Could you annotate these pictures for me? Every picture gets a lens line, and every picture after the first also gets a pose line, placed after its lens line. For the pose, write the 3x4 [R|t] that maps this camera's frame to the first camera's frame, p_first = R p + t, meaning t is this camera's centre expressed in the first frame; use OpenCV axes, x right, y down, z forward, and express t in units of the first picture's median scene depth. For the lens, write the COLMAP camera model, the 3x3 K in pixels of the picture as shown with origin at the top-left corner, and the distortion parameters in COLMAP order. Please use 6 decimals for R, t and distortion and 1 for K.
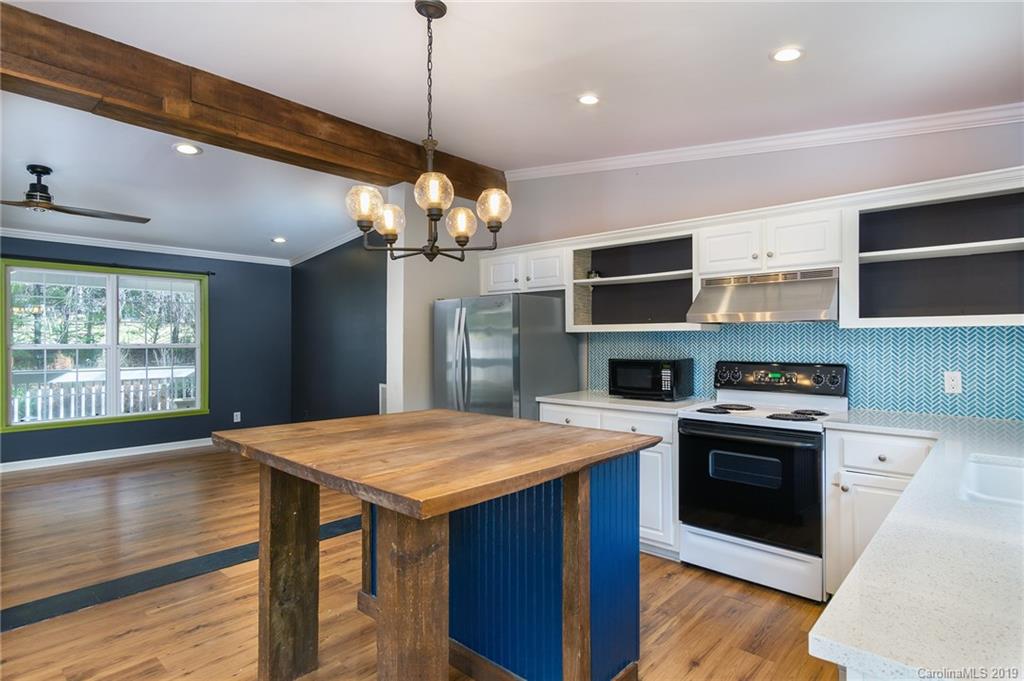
lens RADIAL K [[549.0, 0, 522.6], [0, 549.0, 339.4], [0, 0, 1]] dist [0.005234, 0.000439]
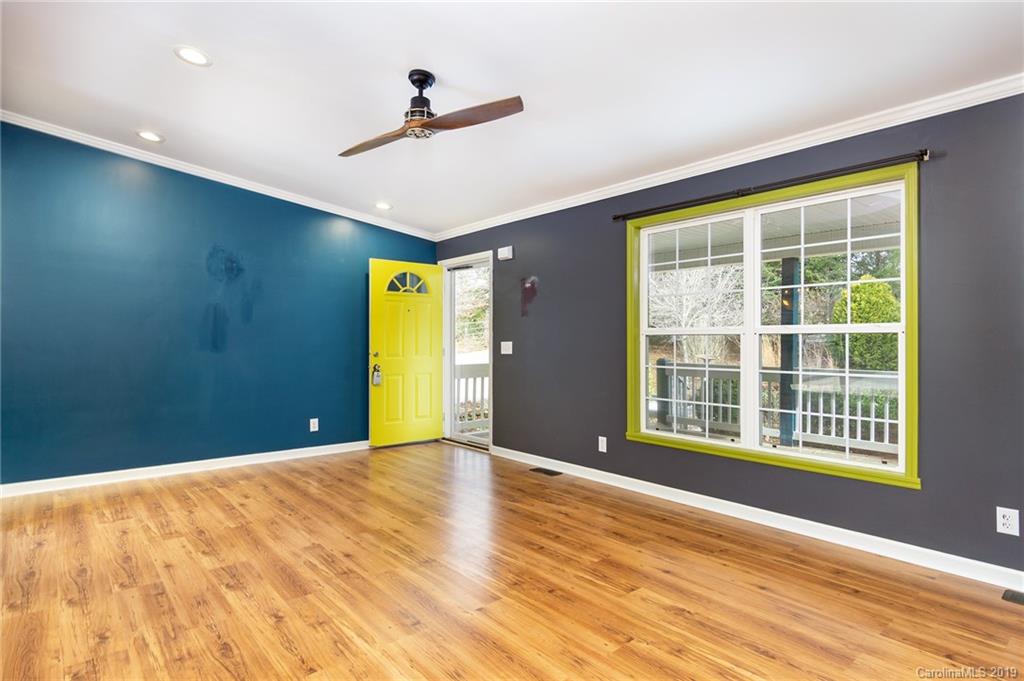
lens RADIAL K [[559.3, 0, 533.4], [0, 559.3, 341.6], [0, 0, 1]] dist [0.002152, -0.000115]
pose [[-0.110011, 0.000537, -0.993930, -0.189560], [-0.001686, 0.999998, 0.000727, 0.043469], [0.993929, 0.001756, -0.110009, 1.444098]]
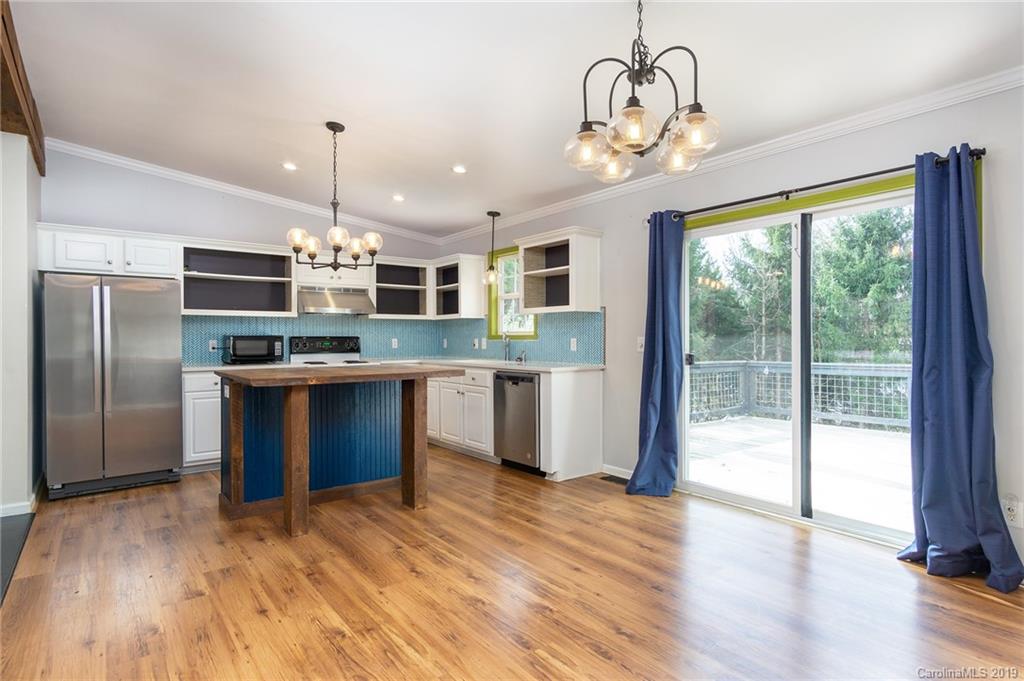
lens RADIAL K [[549.0, 0, 522.6], [0, 549.0, 339.4], [0, 0, 1]] dist [0.005234, 0.000439]
pose [[0.184611, -0.001421, 0.982811, -1.109025], [0.000650, 0.999999, 0.001324, 0.046190], [-0.982812, 0.000394, 0.184611, 0.047658]]
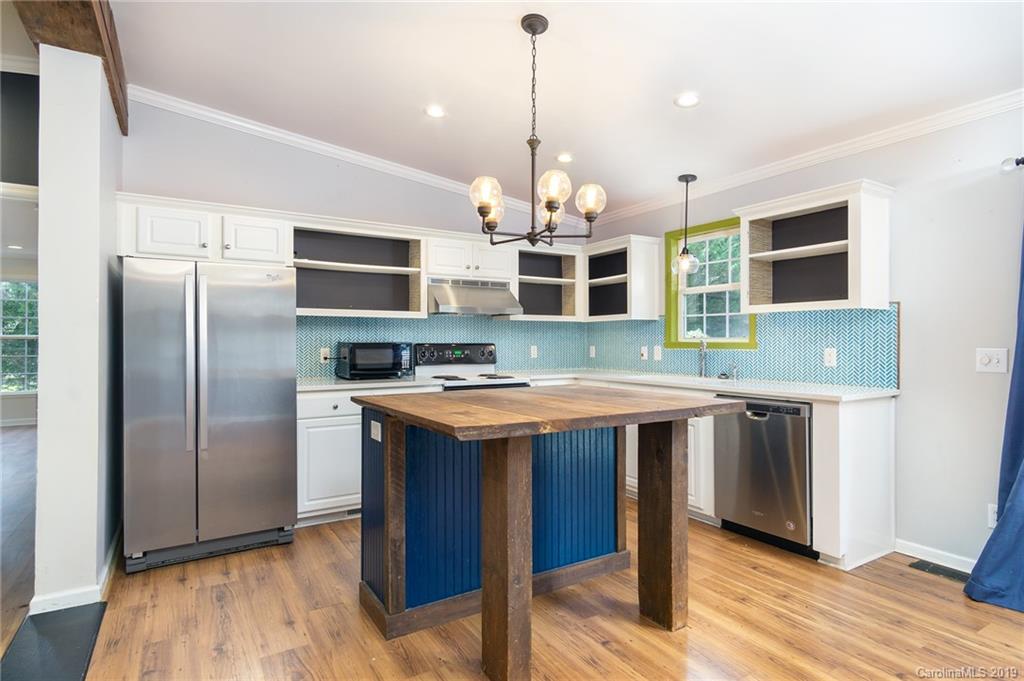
lens RADIAL K [[542.2, 0, 515.9], [0, 542.2, 338.4], [0, 0, 1]] dist [0.001909, 0.000628]
pose [[0.285054, 0.006978, 0.958486, -0.773586], [-0.002583, 0.999975, -0.006512, 0.035145], [-0.958508, -0.000620, 0.285065, 0.444624]]
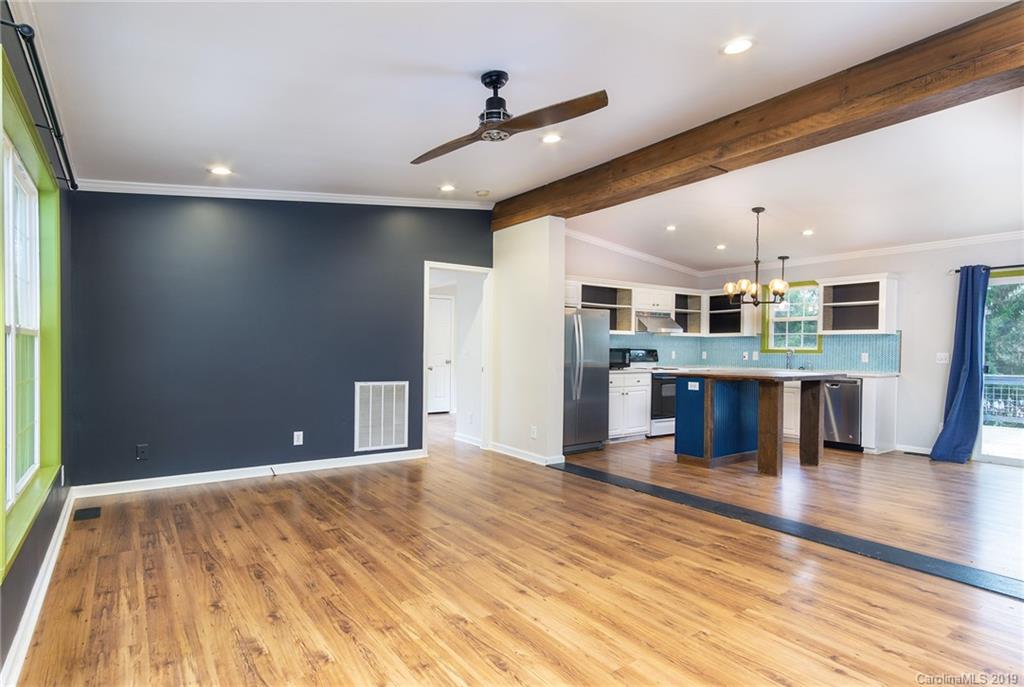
lens RADIAL K [[542.7, 0, 519.4], [0, 542.7, 357.3], [0, 0, 1]] dist [0.004627, -0.000337]
pose [[0.216346, -0.013175, 0.976228, -1.820596], [-0.010445, 0.999820, 0.015808, 0.042611], [-0.976261, -0.013617, 0.216169, 0.957692]]
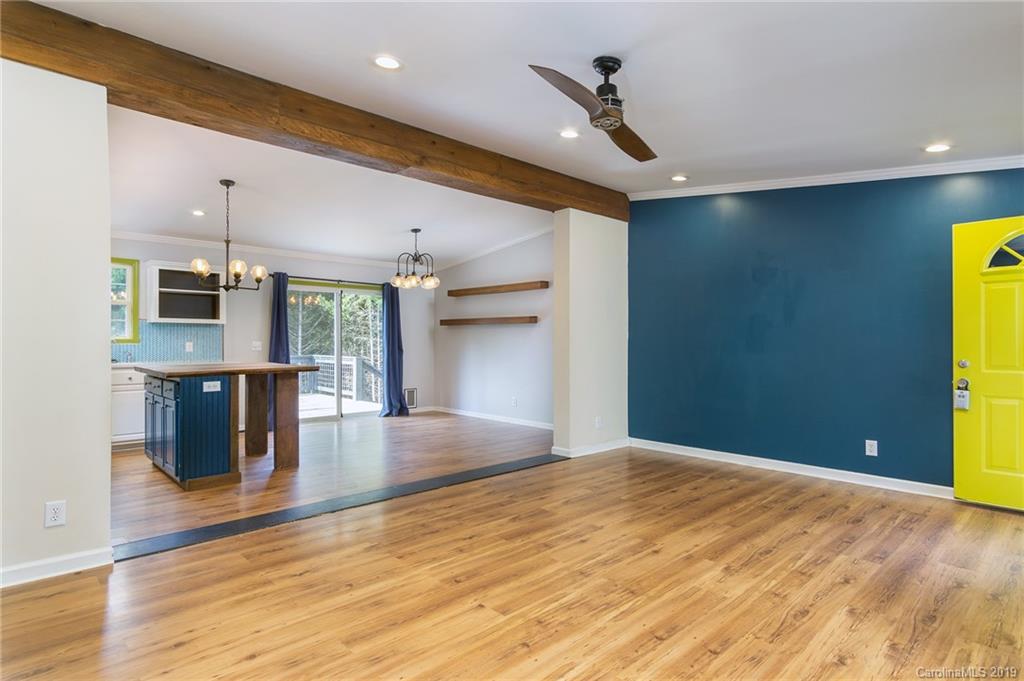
lens RADIAL K [[549.2, 0, 492.5], [0, 549.2, 339.7], [0, 0, 1]] dist [0.003169, 0.001516]
pose [[-0.994592, -0.002359, 0.103834, -0.948024], [-0.002815, 0.999987, -0.004253, 0.041536], [-0.103823, -0.004522, -0.994586, 1.988576]]
